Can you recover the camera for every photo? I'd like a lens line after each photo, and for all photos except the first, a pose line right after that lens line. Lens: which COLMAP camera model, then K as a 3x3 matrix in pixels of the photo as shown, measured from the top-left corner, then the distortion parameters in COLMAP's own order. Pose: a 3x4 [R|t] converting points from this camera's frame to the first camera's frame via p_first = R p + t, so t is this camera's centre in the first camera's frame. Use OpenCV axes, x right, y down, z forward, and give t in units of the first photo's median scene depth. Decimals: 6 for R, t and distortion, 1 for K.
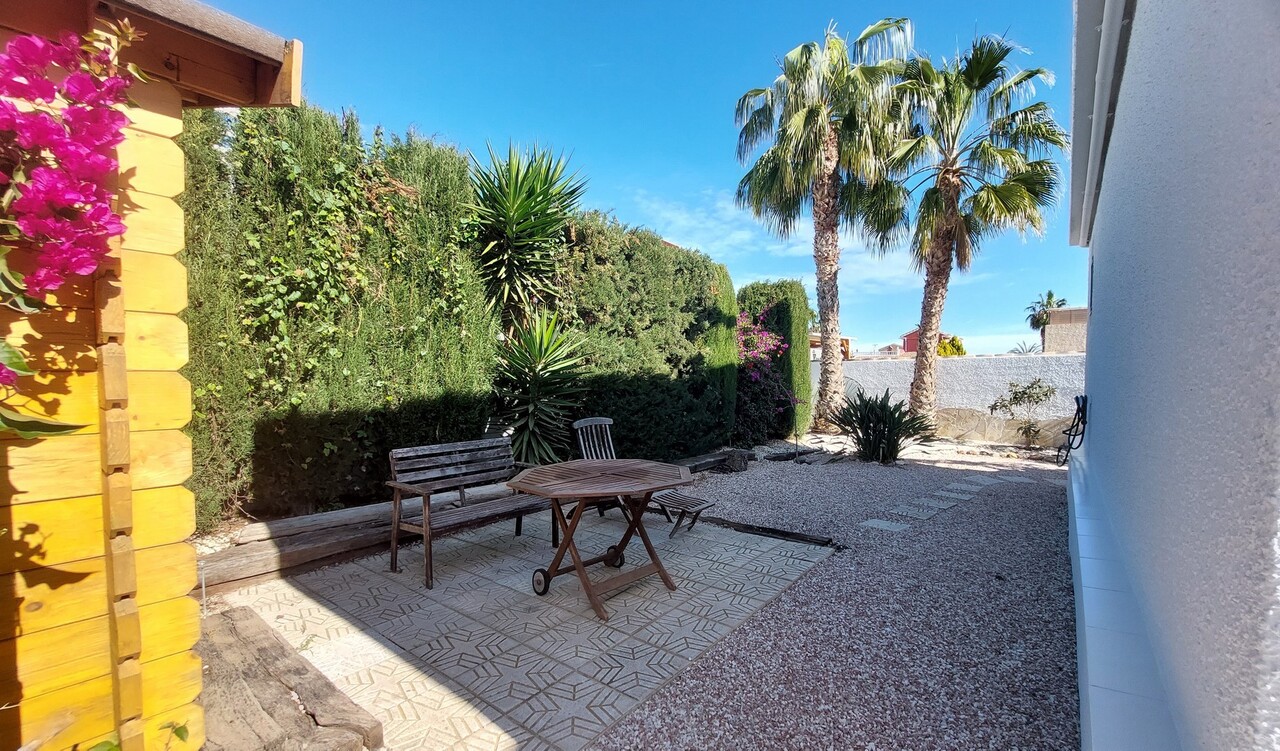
lens RADIAL K [[519.3, 0, 646.6], [0, 519.3, 399.8], [0, 0, 1]] dist [0.001400, -0.013644]
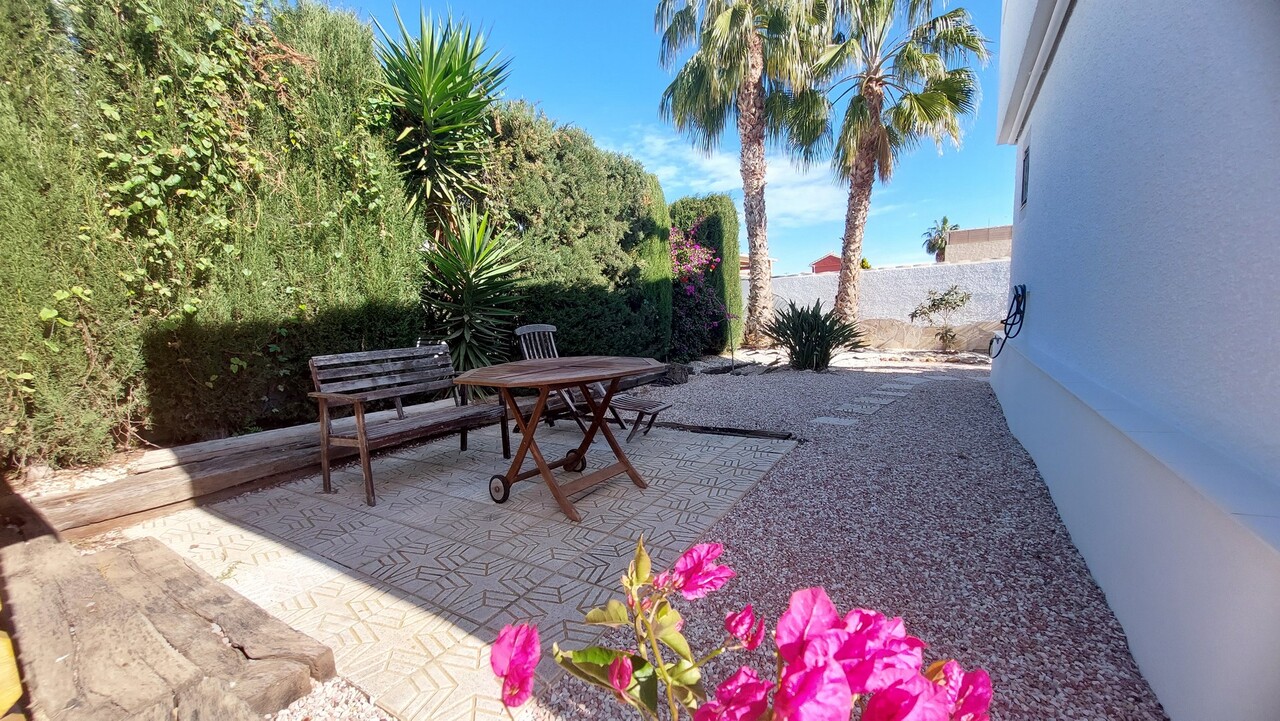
lens RADIAL K [[511.1, 0, 620.7], [0, 511.1, 381.6], [0, 0, 1]] dist [-0.014037, -0.000913]
pose [[0.994660, -0.050254, 0.090146, -0.047438], [0.041113, 0.994083, 0.100541, 0.062915], [-0.094665, -0.096298, 0.990841, 0.088838]]
